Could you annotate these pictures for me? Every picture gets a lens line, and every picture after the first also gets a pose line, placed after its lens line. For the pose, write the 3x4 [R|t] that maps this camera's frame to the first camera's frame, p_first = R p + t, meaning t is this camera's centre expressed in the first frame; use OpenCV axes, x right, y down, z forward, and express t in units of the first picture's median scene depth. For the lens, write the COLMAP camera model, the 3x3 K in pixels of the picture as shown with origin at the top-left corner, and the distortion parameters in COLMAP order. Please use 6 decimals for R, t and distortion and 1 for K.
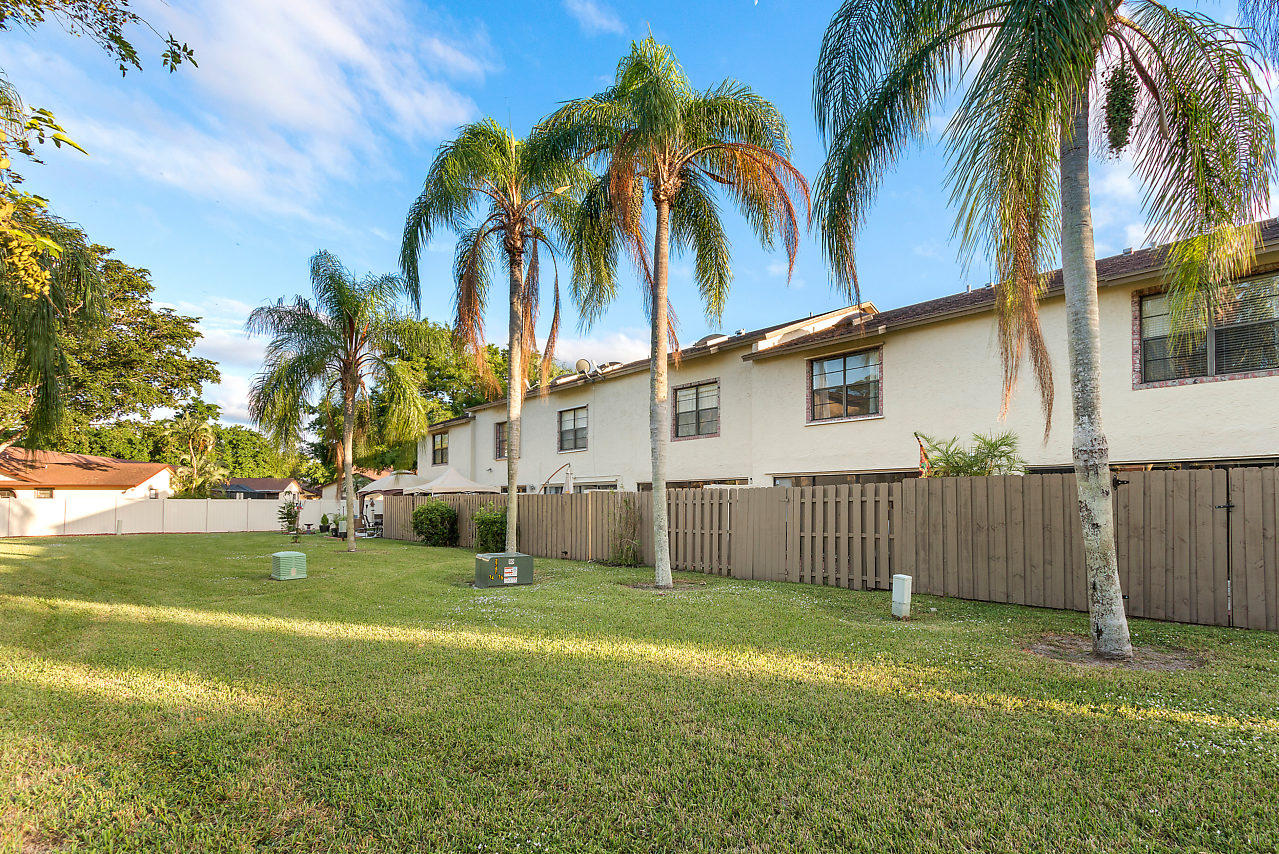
lens RADIAL K [[591.8, 0, 637.1], [0, 591.8, 424.5], [0, 0, 1]] dist [0.002573, 0.000197]
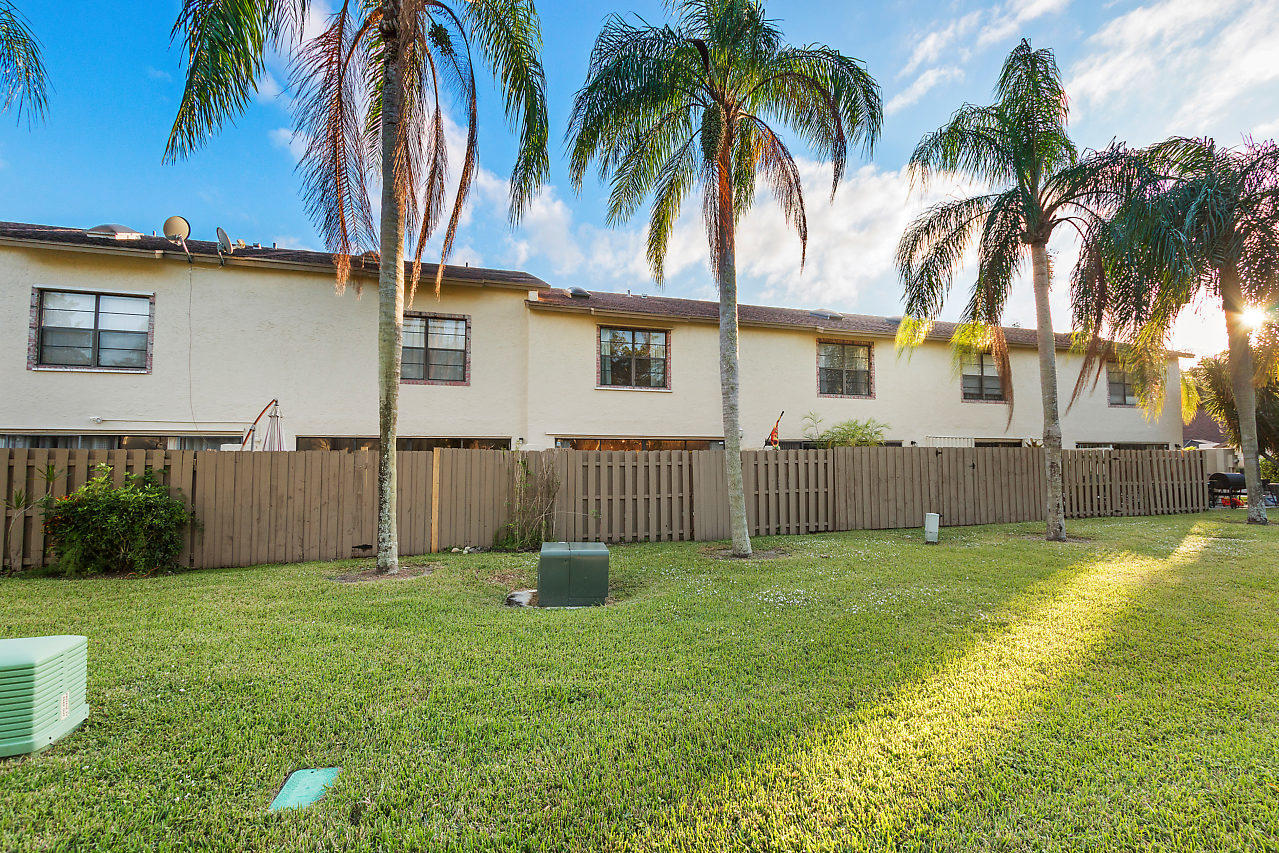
lens RADIAL K [[562.9, 0, 624.2], [0, 562.9, 430.5], [0, 0, 1]] dist [0.002384, 0.000248]
pose [[0.431349, 0.060604, 0.900147, -0.559910], [-0.115079, 0.993287, -0.011730, 0.077555], [-0.894816, -0.098529, 0.435427, 0.545969]]
